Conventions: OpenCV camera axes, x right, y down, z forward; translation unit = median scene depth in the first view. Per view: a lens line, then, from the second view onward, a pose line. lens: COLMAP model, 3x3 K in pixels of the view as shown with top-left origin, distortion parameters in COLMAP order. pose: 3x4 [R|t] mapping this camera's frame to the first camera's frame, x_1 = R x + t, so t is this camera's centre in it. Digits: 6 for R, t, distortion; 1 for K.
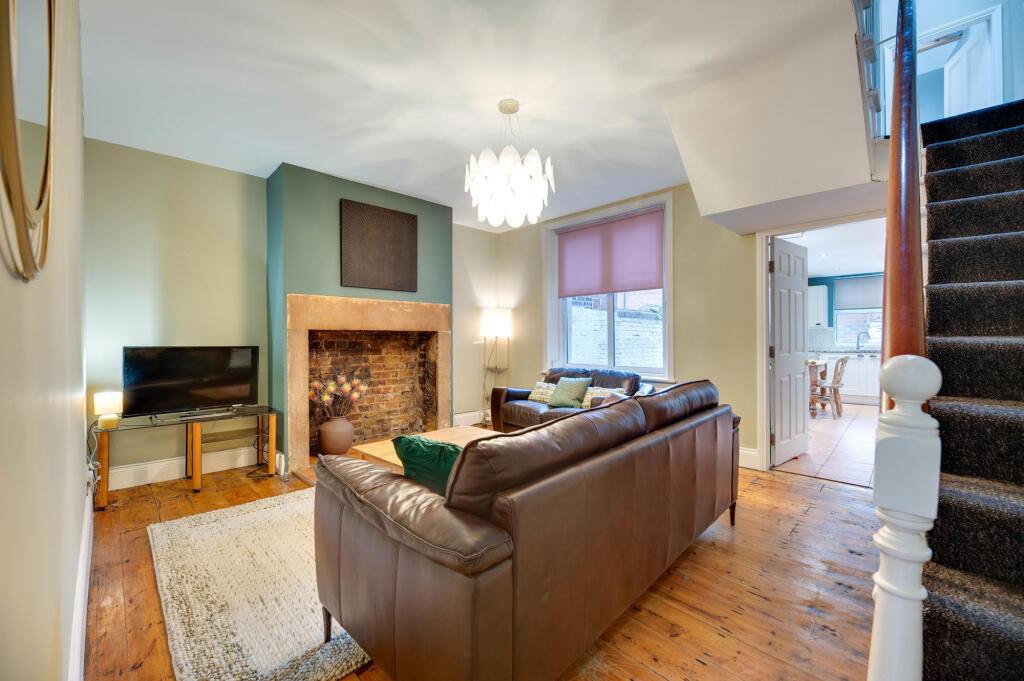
lens RADIAL K [[419.1, 0, 514.6], [0, 419.1, 338.2], [0, 0, 1]] dist [-0.001155, 0.000005]
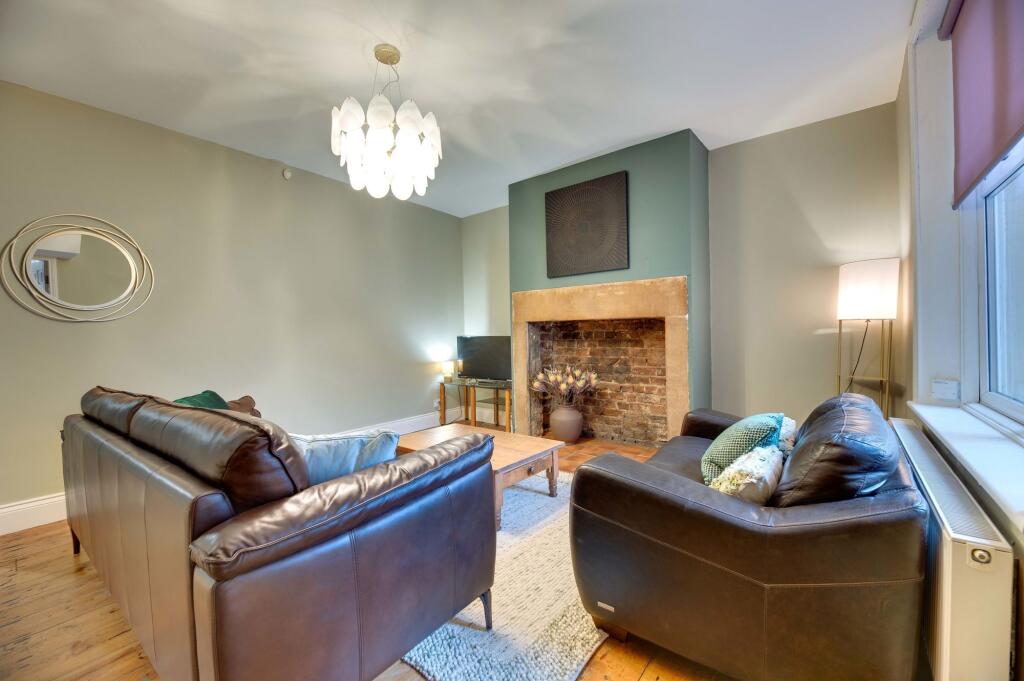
lens RADIAL K [[419.1, 0, 516.4], [0, 419.1, 340.8], [0, 0, 1]] dist [-0.001155, 0.000005]
pose [[0.099327, 0.020594, -0.994842, 0.513141], [0.018134, 0.999582, 0.022503, 0.003772], [0.994890, -0.020275, 0.098912, 0.695118]]
